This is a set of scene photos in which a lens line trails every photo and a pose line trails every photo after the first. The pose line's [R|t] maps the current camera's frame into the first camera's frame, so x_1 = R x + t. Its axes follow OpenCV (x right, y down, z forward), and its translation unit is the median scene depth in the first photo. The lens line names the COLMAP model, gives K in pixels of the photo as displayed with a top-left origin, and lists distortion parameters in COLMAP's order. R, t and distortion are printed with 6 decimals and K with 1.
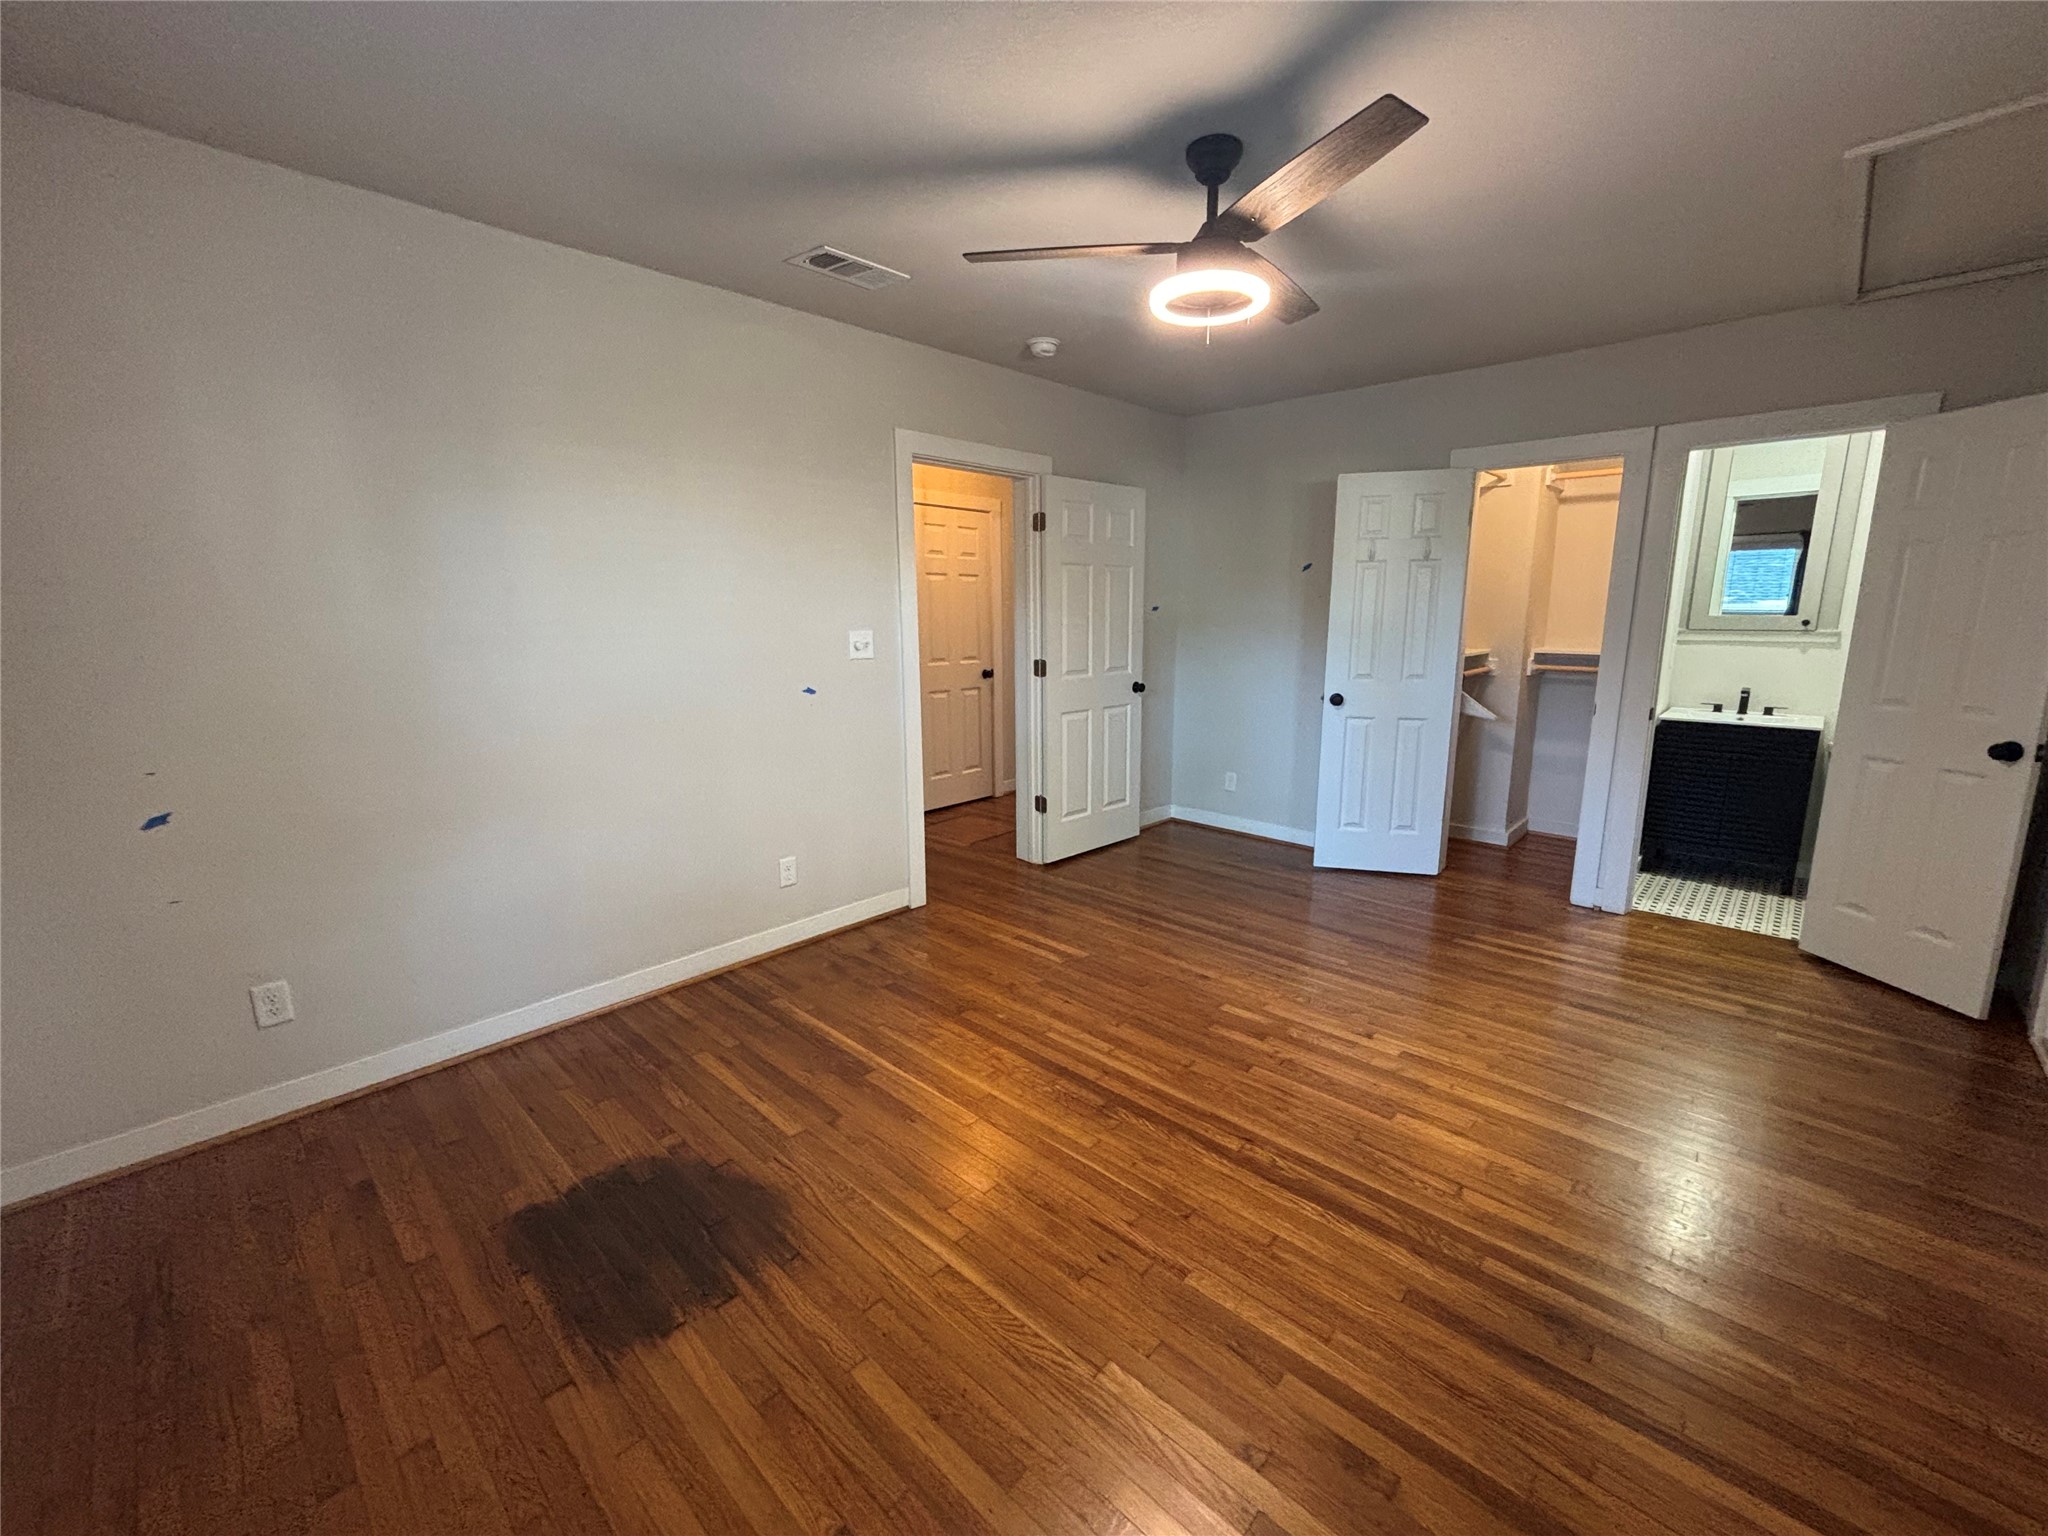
lens RADIAL K [[834.6, 0, 1021.9], [0, 834.6, 764.3], [0, 0, 1]] dist [0.052198, -0.031067]
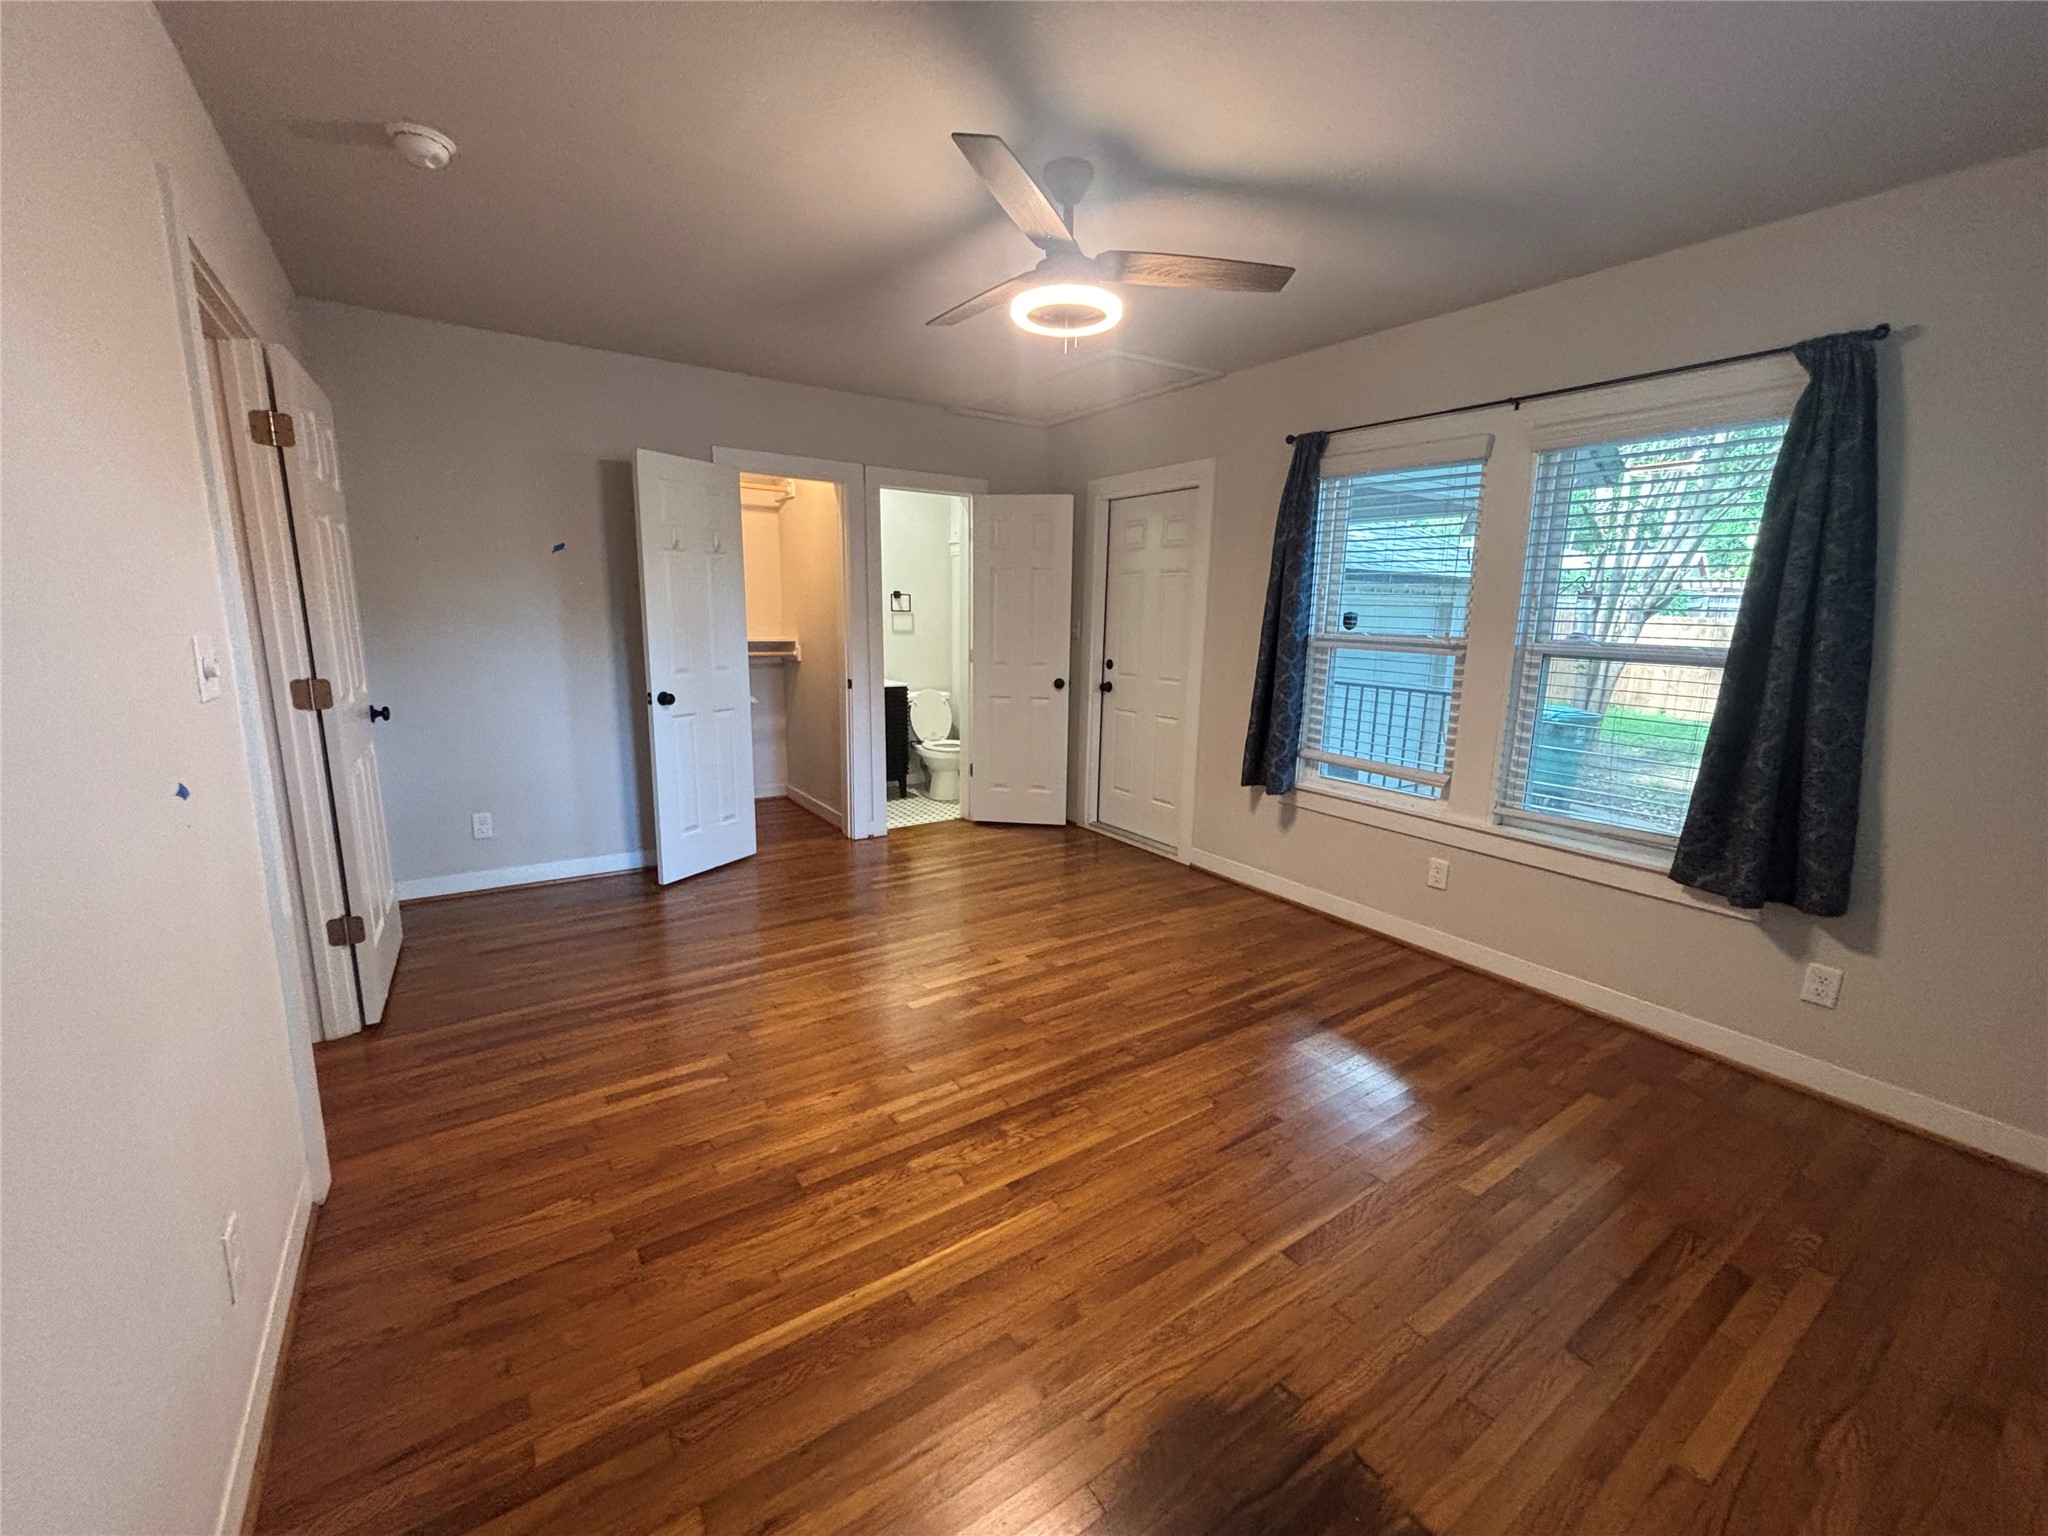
lens RADIAL K [[834.6, 0, 1021.9], [0, 834.6, 764.3], [0, 0, 1]] dist [0.052198, -0.031067]
pose [[0.217704, -0.175090, 0.960181, -0.591002], [0.164681, 0.976262, 0.140684, -0.098865], [-0.962021, 0.127496, 0.241371, 0.568178]]
